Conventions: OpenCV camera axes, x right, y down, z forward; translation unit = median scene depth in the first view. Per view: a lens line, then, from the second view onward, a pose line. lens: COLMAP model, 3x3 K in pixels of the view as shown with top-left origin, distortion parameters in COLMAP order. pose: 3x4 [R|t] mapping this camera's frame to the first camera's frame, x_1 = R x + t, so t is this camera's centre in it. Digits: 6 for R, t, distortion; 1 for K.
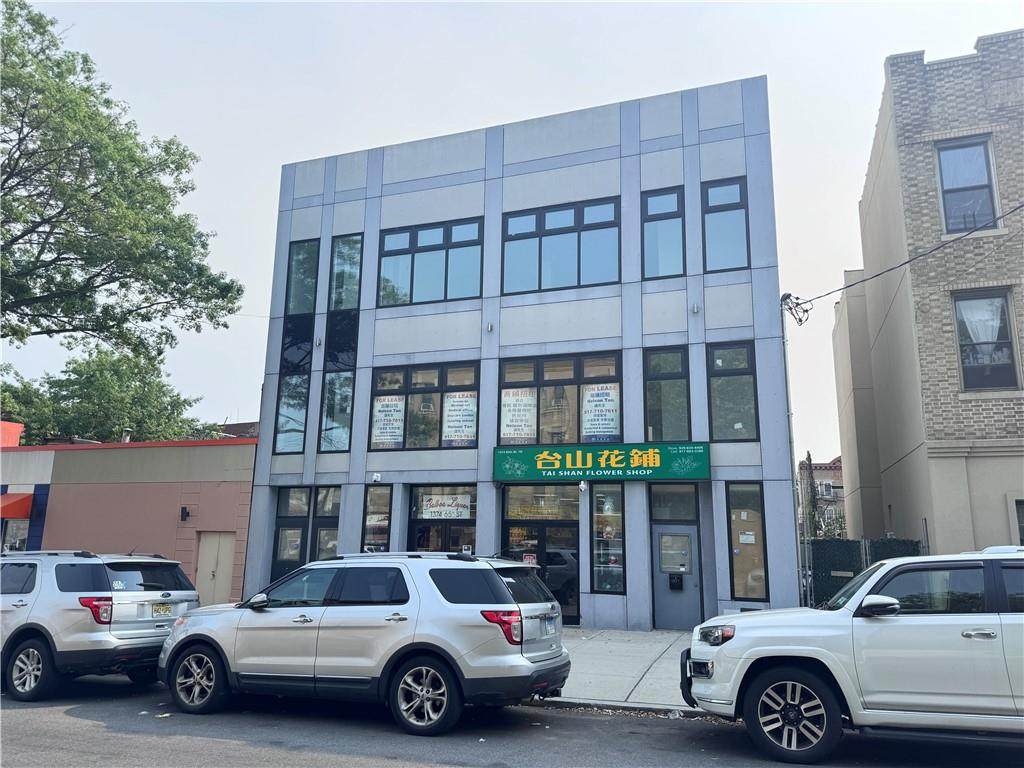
lens RADIAL K [[718.4, 0, 512.0], [0, 718.4, 384.0], [0, 0, 1]] dist [0.093370, -0.149876]
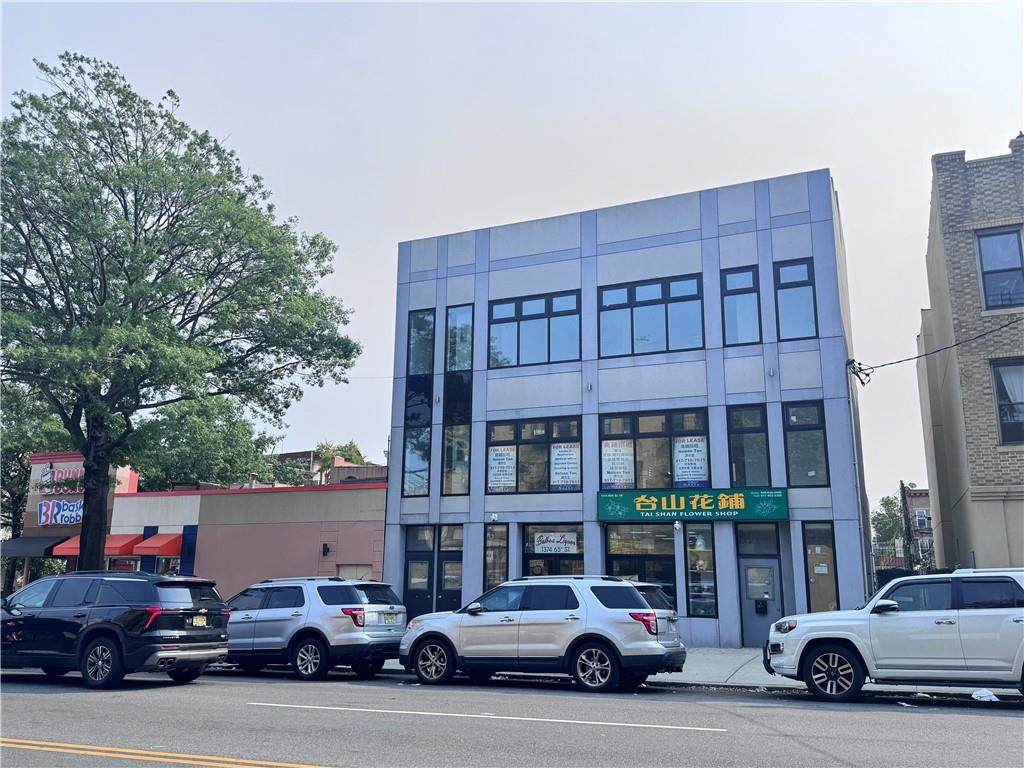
lens RADIAL K [[783.3, 0, 512.0], [0, 783.3, 384.0], [0, 0, 1]] dist [0.122689, -0.219866]
pose [[0.996727, -0.021020, -0.078057, -0.064600], [0.018863, 0.999422, -0.028270, -0.056735], [0.078607, 0.026705, 0.996548, -0.307794]]
